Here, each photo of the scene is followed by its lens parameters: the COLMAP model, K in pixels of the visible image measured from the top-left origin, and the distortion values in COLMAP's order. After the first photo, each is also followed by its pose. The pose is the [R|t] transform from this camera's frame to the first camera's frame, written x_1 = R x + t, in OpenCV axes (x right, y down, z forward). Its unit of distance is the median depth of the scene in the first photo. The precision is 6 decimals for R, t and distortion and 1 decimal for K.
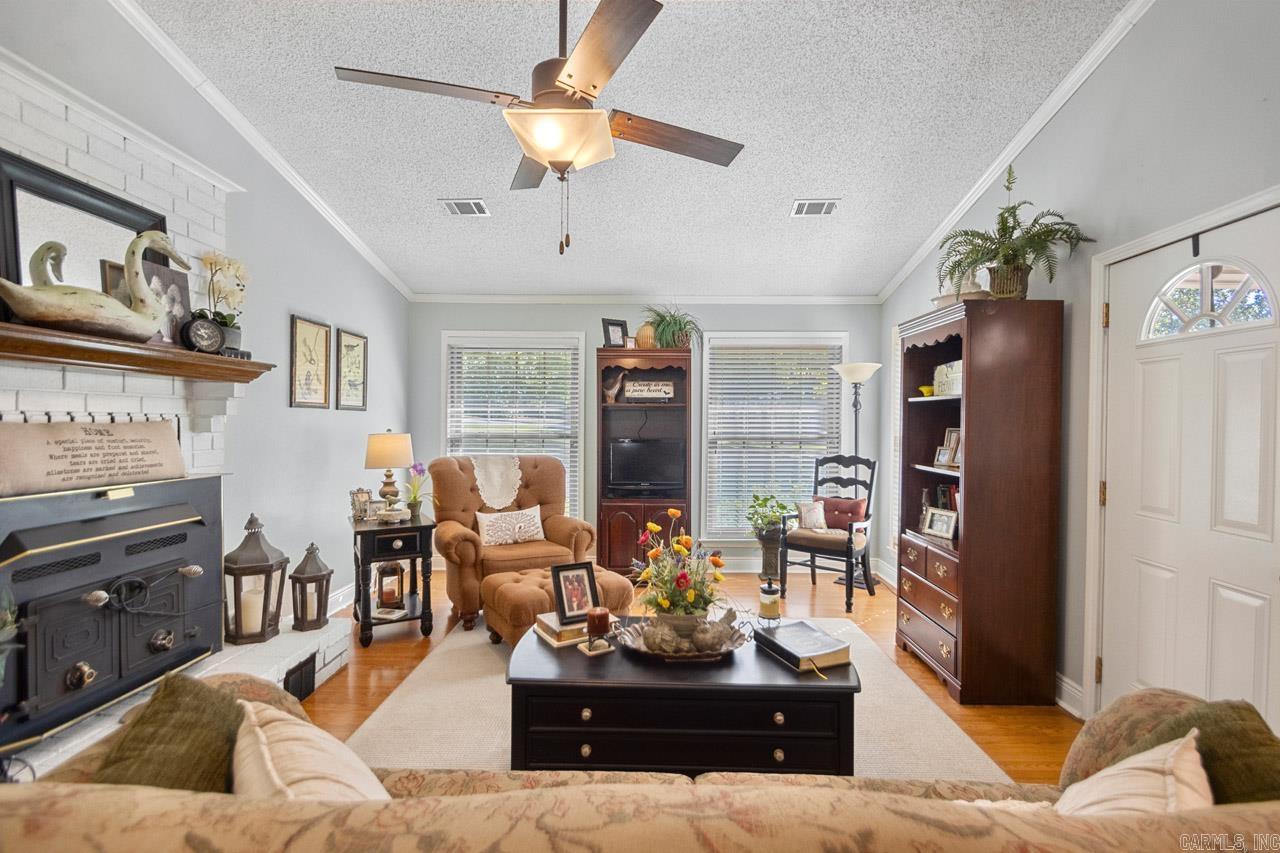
lens RADIAL K [[593.2, 0, 653.8], [0, 593.2, 425.7], [0, 0, 1]] dist [0.004480, -0.008241]
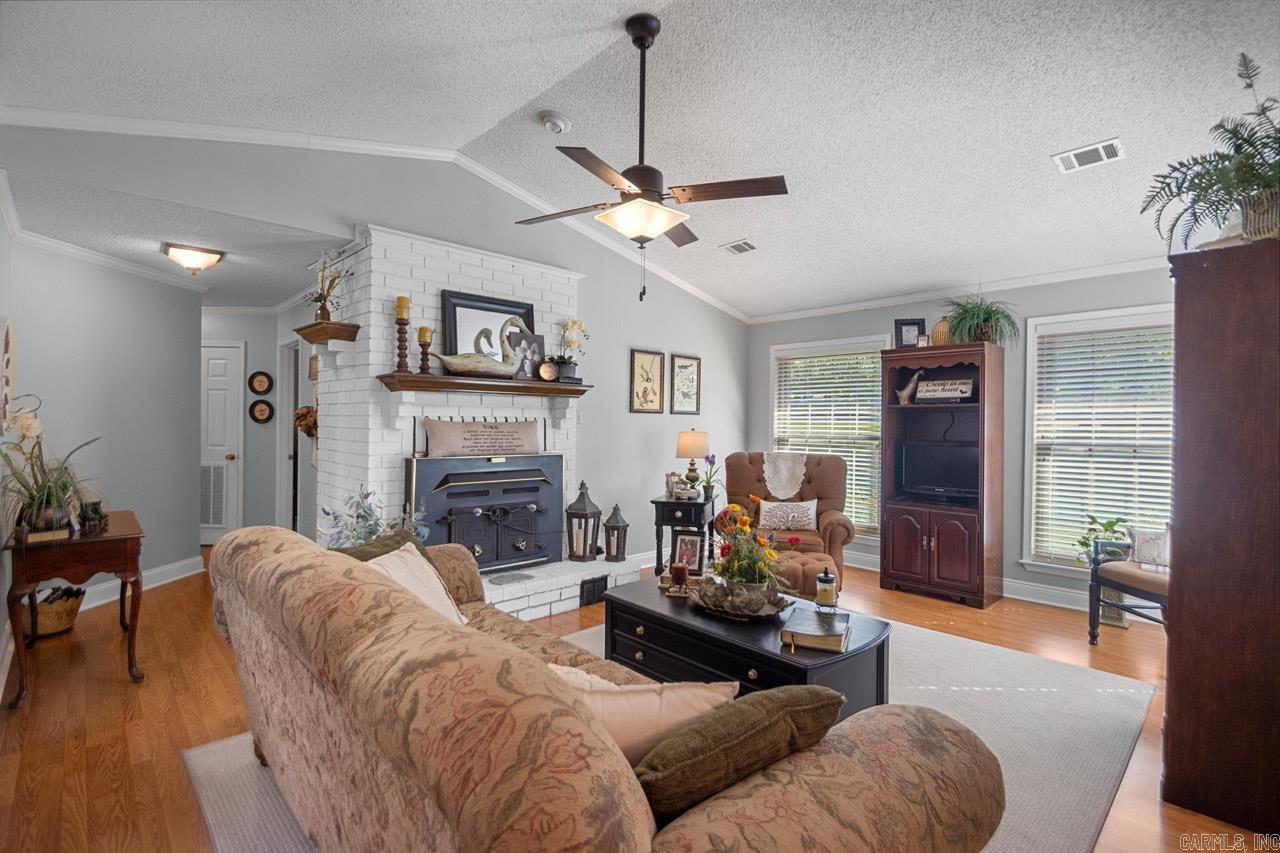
lens RADIAL K [[593.2, 0, 653.8], [0, 593.2, 425.2], [0, 0, 1]] dist [0.004480, -0.008241]
pose [[0.700452, 0.002469, -0.713695, 0.443516], [-0.008201, 0.999956, -0.004589, 0.005310], [0.713652, 0.009068, 0.700441, 0.021121]]
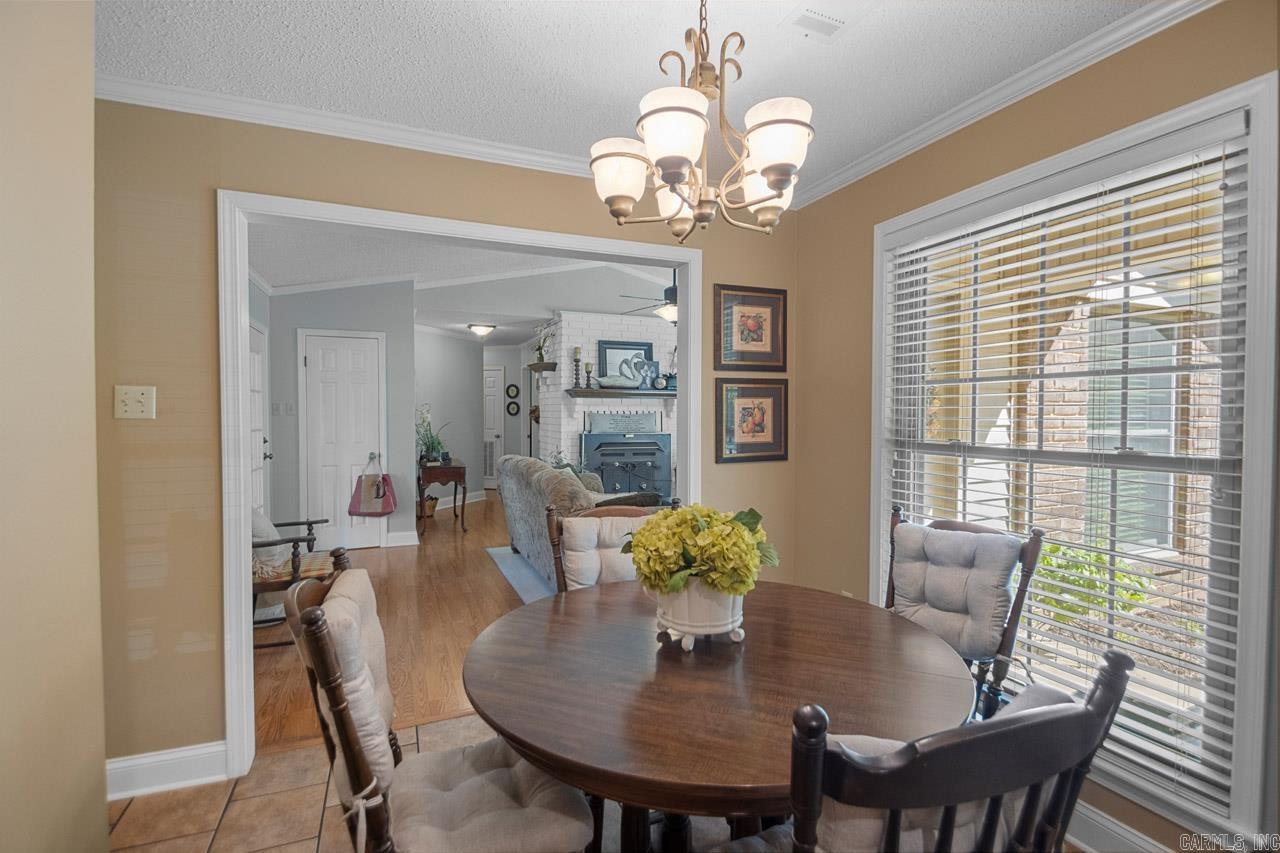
lens RADIAL K [[593.2, 0, 652.0], [0, 593.2, 420.2], [0, 0, 1]] dist [0.004480, -0.008241]
pose [[0.407777, 0.004892, -0.913069, 1.204212], [-0.003977, 0.999986, 0.003582, 0.009794], [0.913073, 0.002170, 0.407790, -0.121980]]
